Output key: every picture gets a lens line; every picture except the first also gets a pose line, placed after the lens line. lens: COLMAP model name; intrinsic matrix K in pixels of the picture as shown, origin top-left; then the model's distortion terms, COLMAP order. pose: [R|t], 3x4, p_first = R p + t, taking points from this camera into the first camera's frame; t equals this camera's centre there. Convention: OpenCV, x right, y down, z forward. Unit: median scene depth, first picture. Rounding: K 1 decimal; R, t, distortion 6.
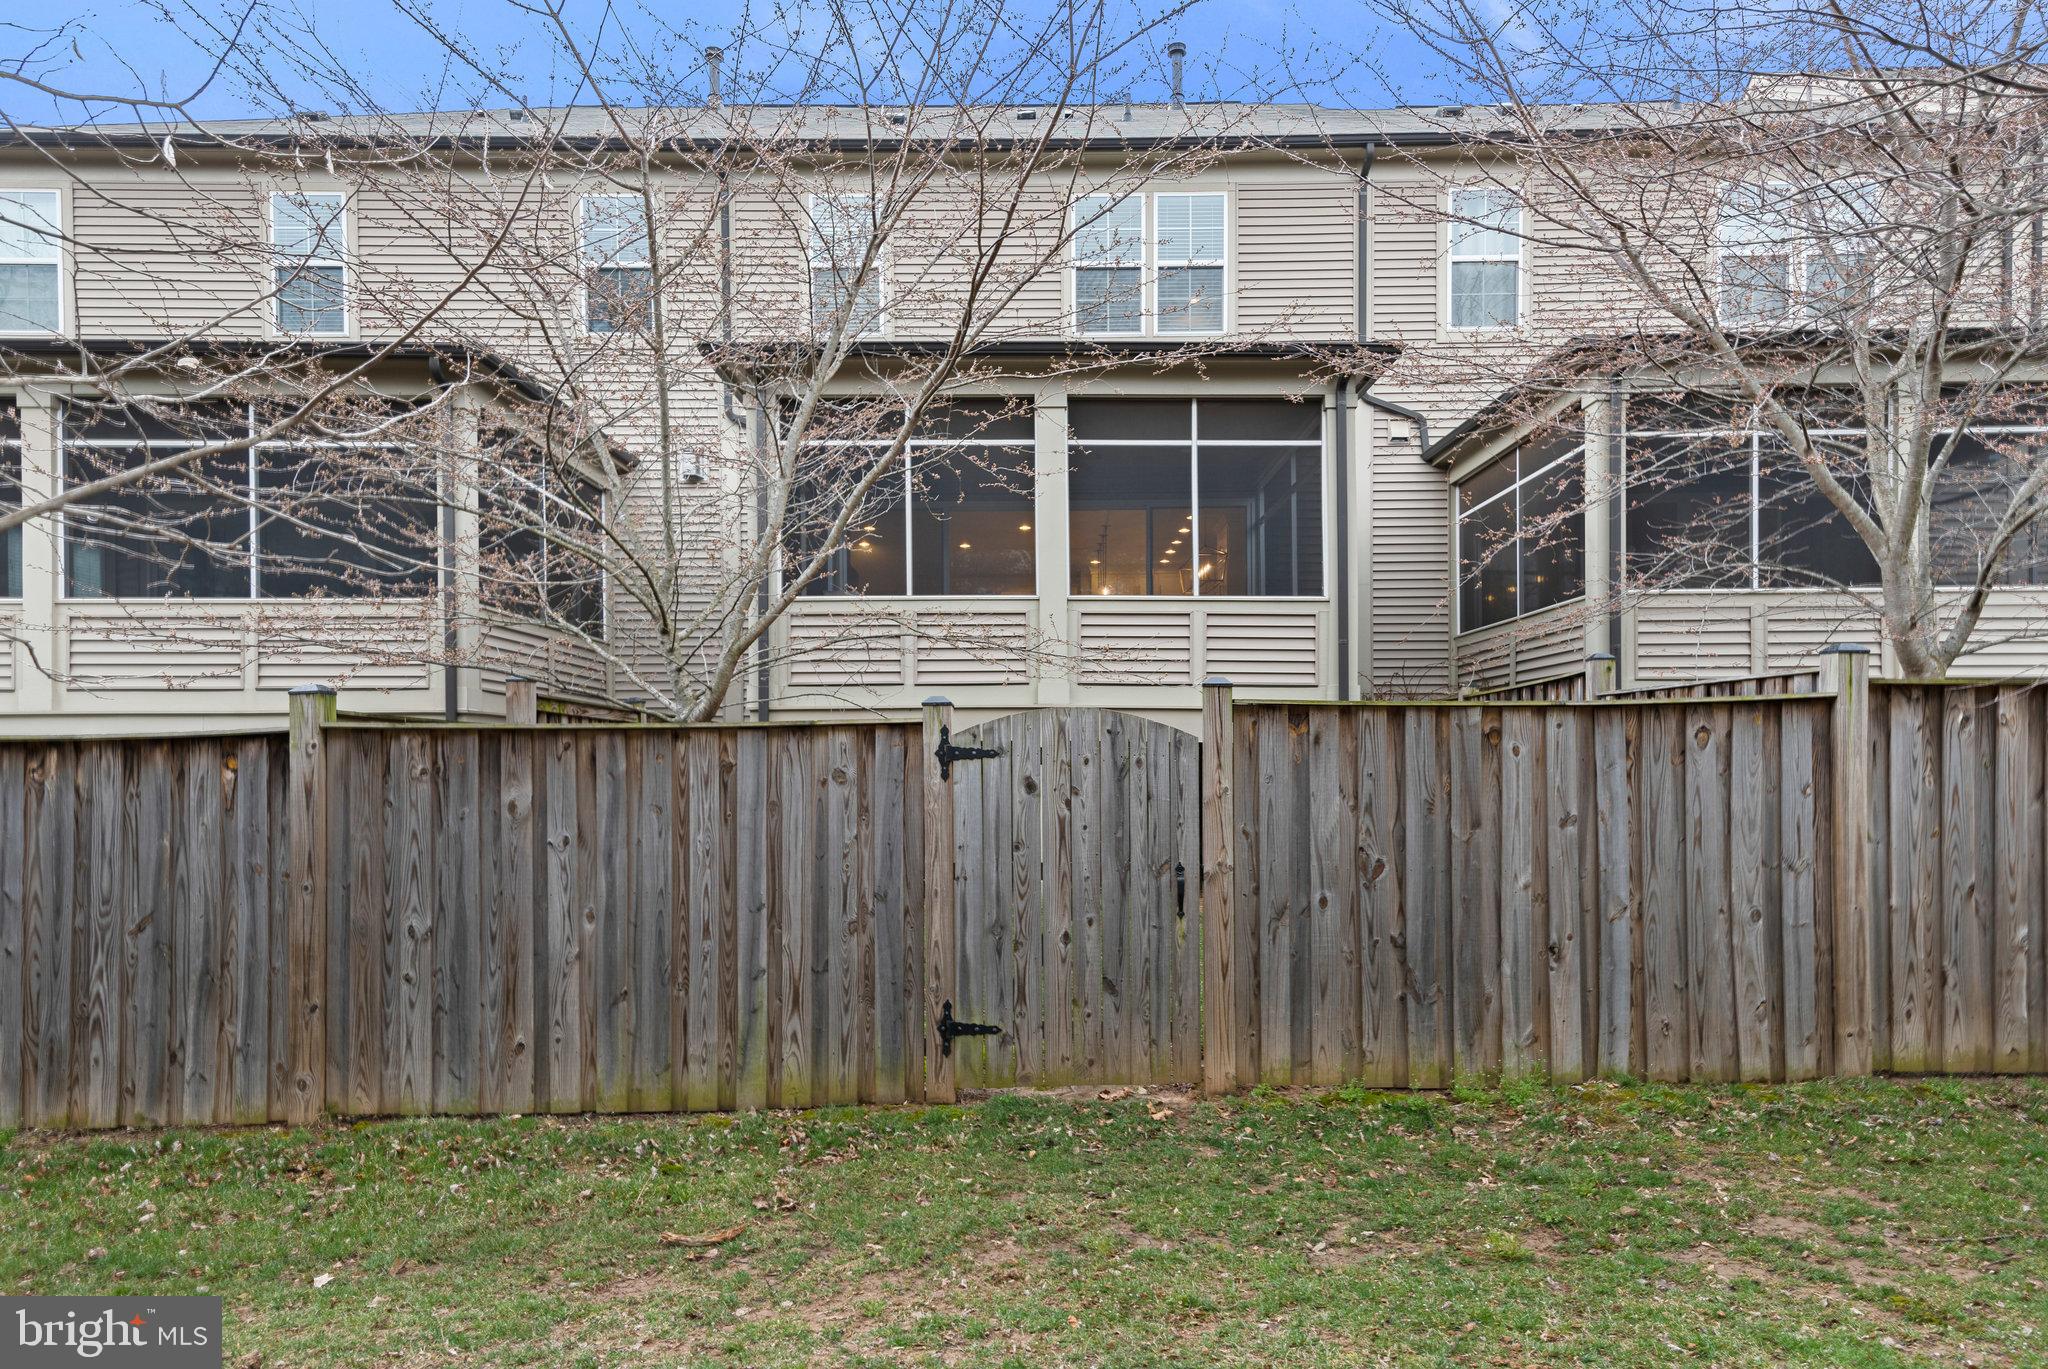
lens RADIAL K [[1232.2, 0, 1015.6], [0, 1232.2, 676.0], [0, 0, 1]] dist [0.058182, -0.016508]
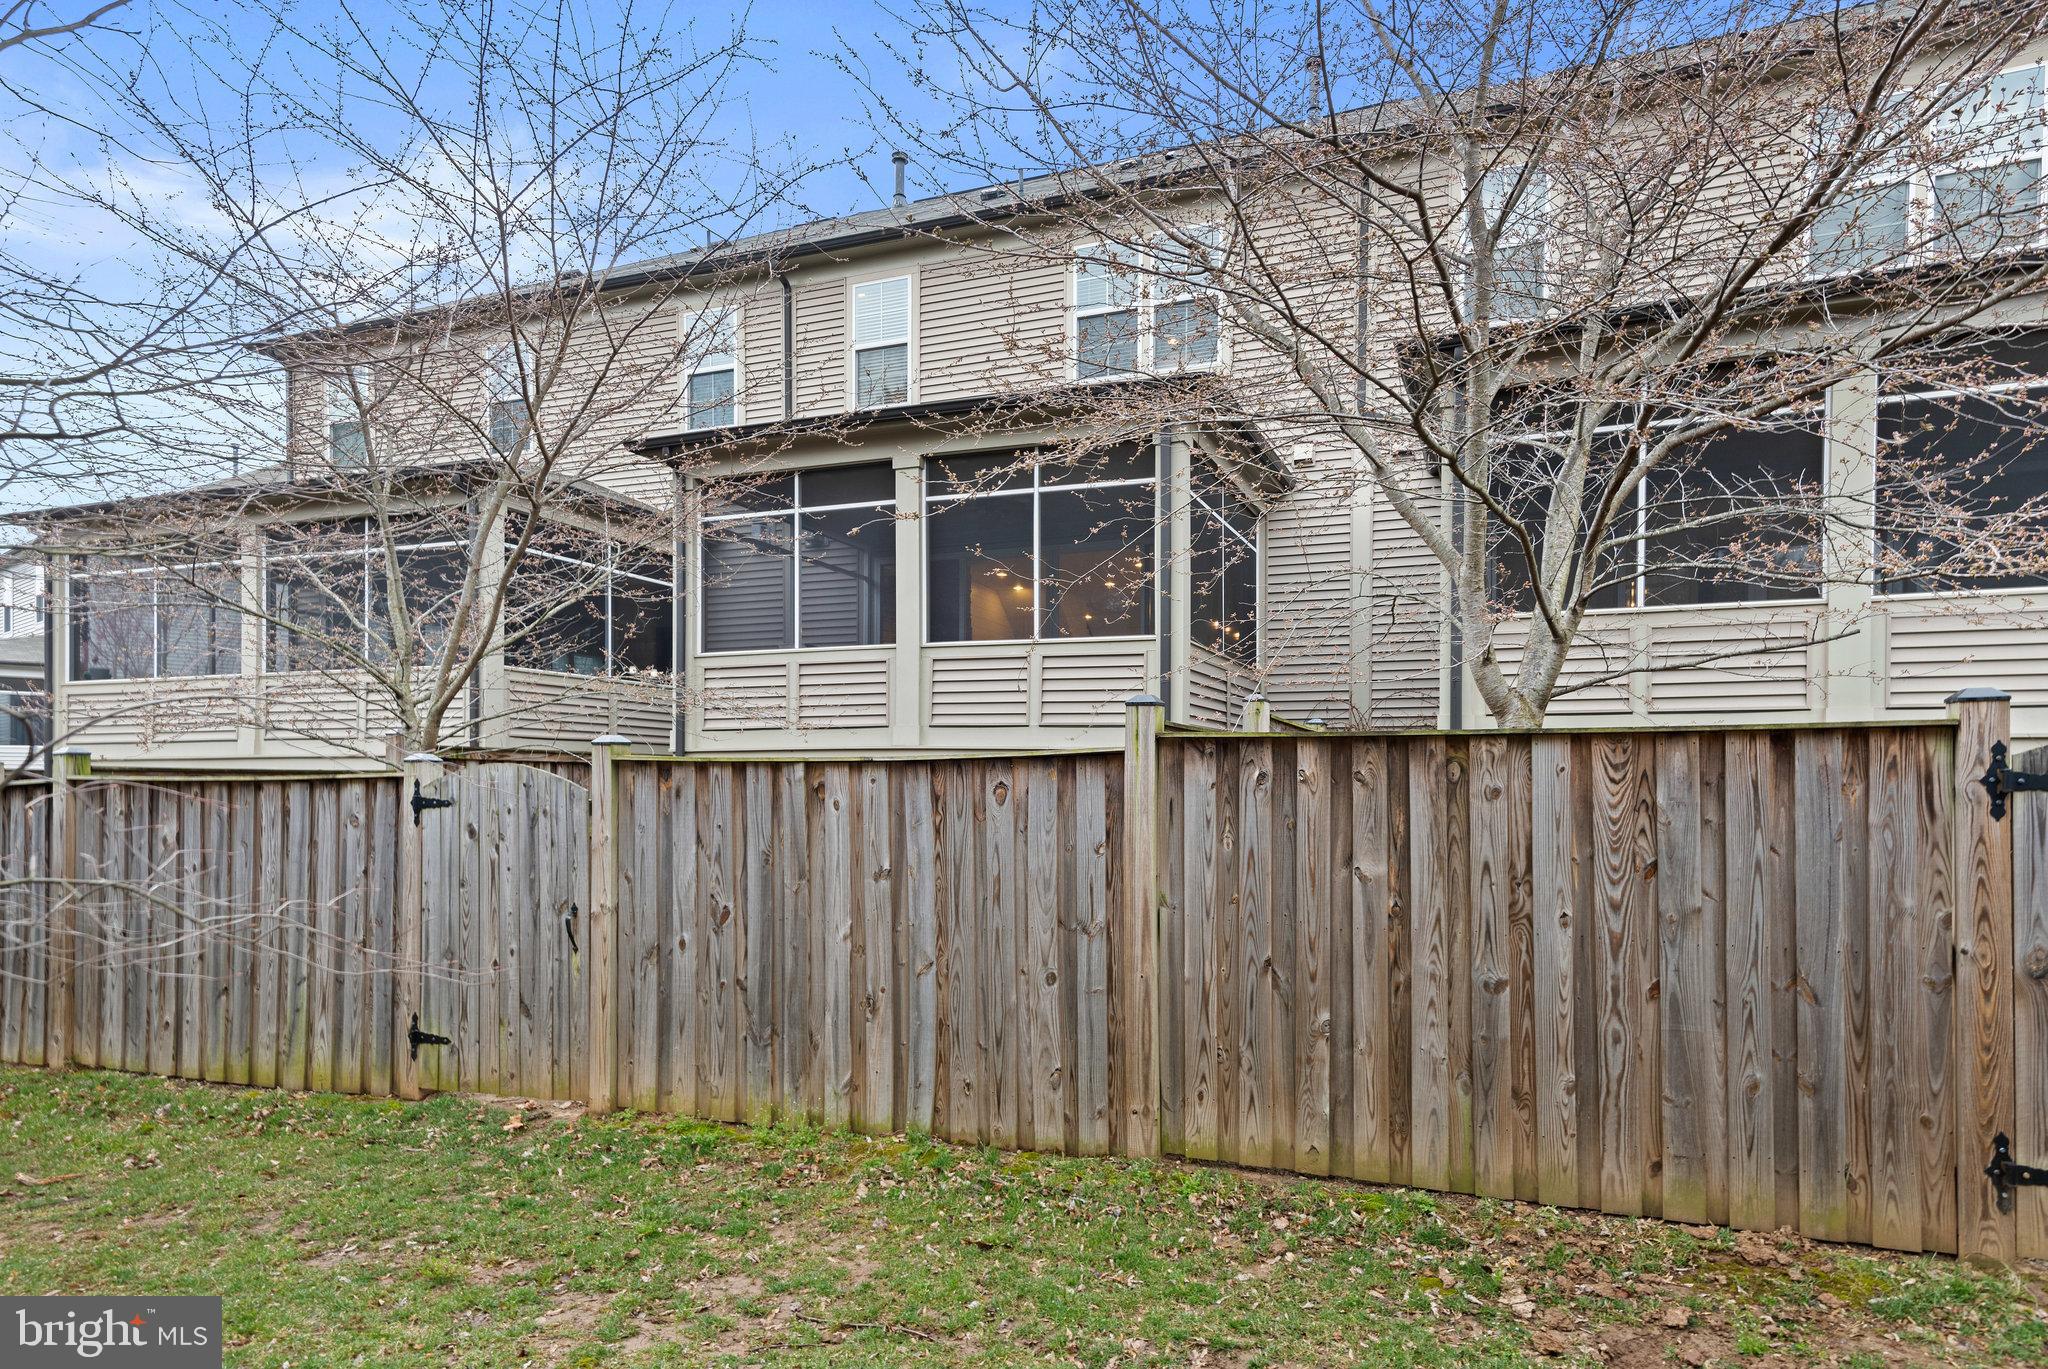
lens RADIAL K [[1186.5, 0, 1025.3], [0, 1186.5, 682.6], [0, 0, 1]] dist [0.049124, -0.004950]
pose [[0.929258, -0.024263, -0.368634, 0.914631], [0.019573, 0.999673, -0.016458, -0.022408], [0.368913, 0.008078, 0.929429, 0.141044]]
